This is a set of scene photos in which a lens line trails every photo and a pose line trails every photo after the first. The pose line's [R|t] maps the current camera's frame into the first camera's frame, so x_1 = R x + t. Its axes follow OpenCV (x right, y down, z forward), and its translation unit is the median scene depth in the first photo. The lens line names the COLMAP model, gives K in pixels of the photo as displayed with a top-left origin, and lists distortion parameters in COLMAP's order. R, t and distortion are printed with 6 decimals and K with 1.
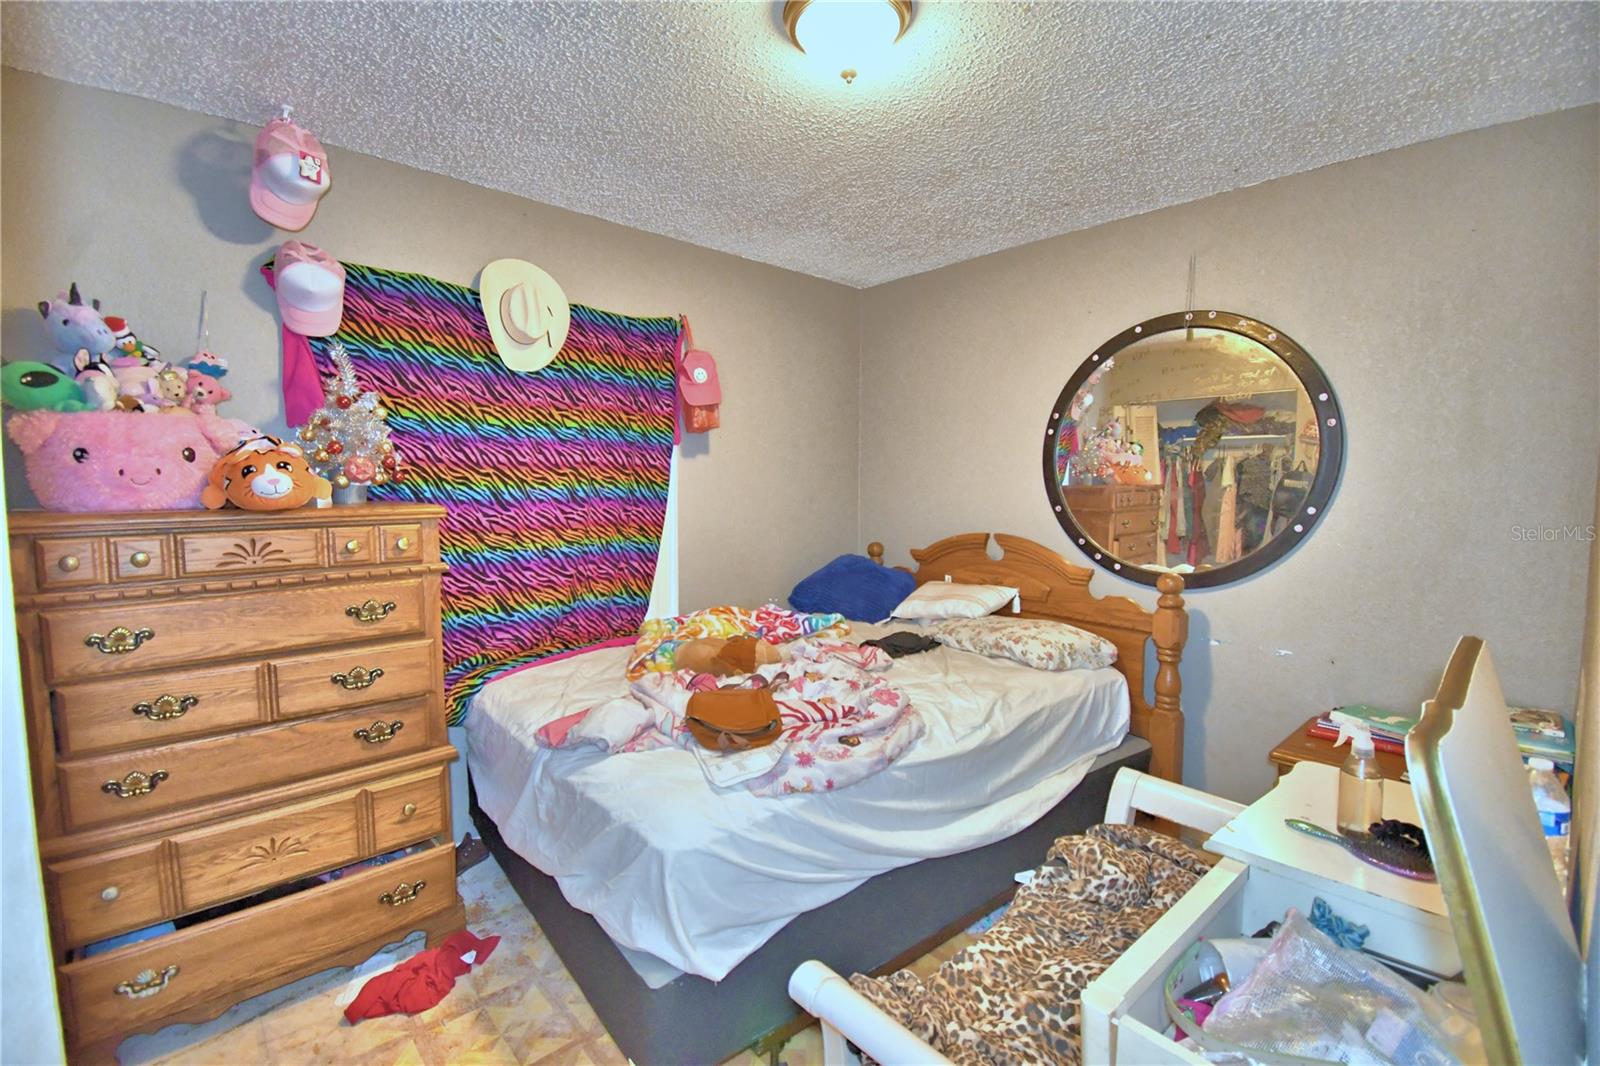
lens RADIAL K [[705.0, 0, 796.3], [0, 705.0, 537.4], [0, 0, 1]] dist [0.003374, -0.012362]
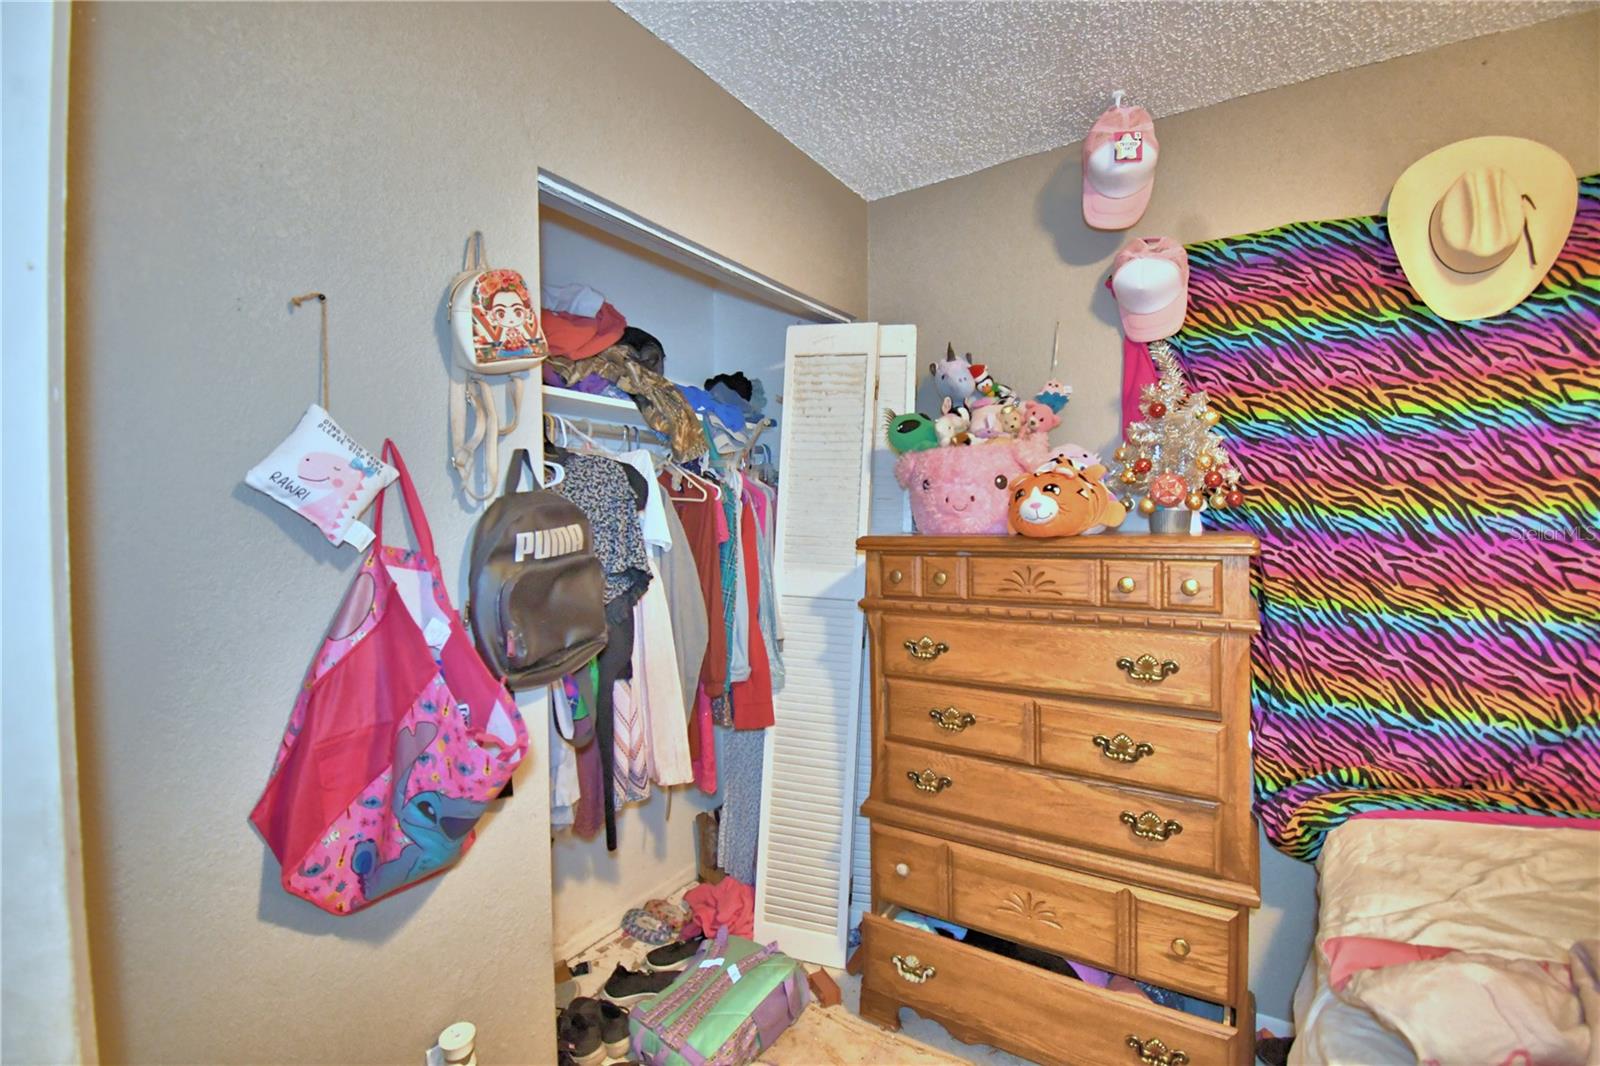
lens RADIAL K [[705.0, 0, 788.4], [0, 705.0, 533.4], [0, 0, 1]] dist [0.003374, -0.012362]
pose [[0.242644, 0.015920, -0.969985, 0.055956], [-0.069690, 0.997568, -0.001061, -0.015775], [0.967609, 0.067856, 0.243163, 0.372587]]
